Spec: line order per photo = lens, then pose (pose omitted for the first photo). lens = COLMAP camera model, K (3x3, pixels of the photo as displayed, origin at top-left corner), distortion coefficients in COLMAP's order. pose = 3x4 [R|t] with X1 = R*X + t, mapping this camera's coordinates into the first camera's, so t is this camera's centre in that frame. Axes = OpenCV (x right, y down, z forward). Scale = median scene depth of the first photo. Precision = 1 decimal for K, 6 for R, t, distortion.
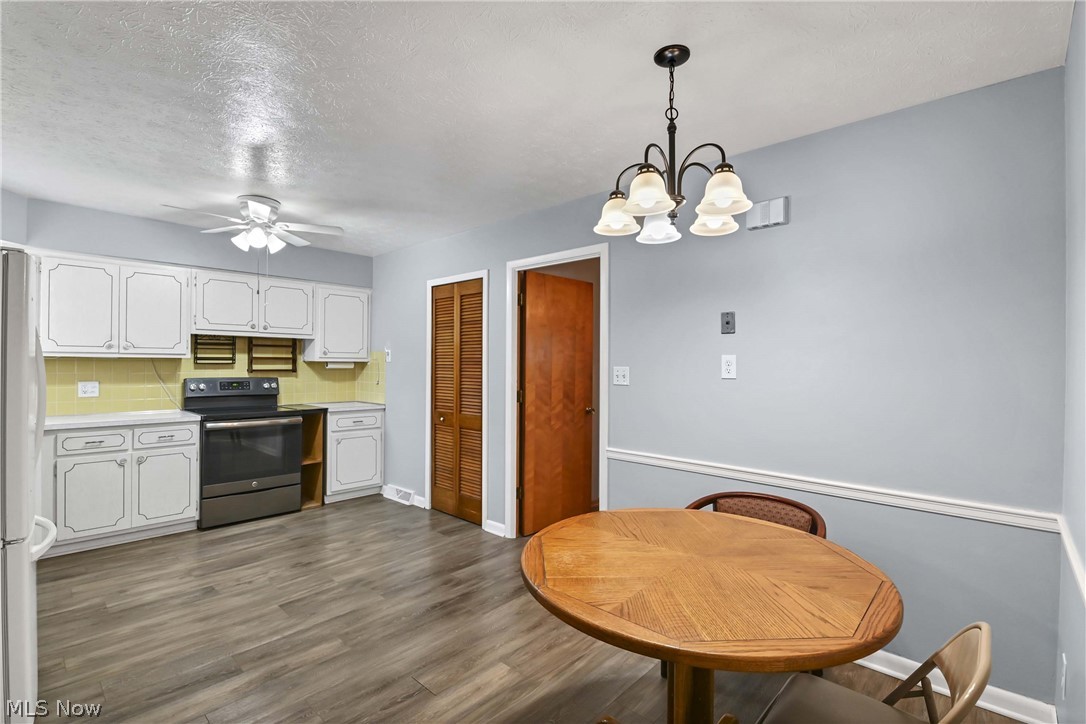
lens RADIAL K [[504.8, 0, 541.3], [0, 504.8, 363.6], [0, 0, 1]] dist [0.000055, 0.000020]
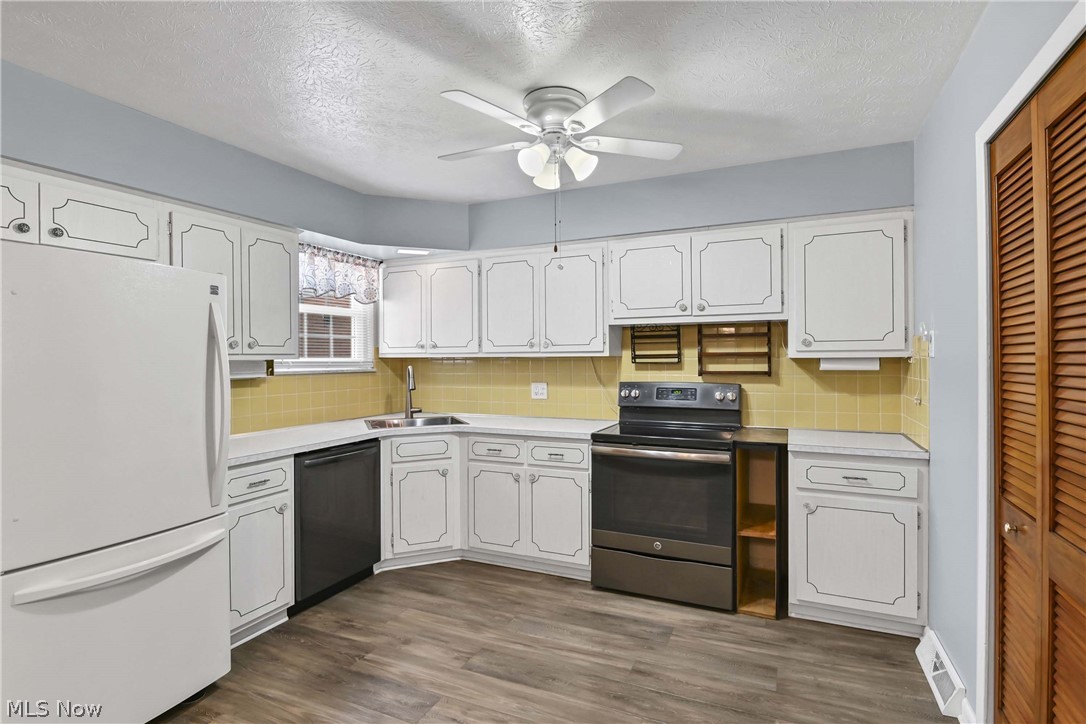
lens RADIAL K [[519.9, 0, 542.1], [0, 519.9, 361.2], [0, 0, 1]] dist [-0.003979, -0.000876]
pose [[0.312551, -0.006762, -0.949877, 0.029914], [0.008297, 0.999956, -0.004389, -0.000709], [0.949865, -0.006509, 0.312593, 0.601607]]
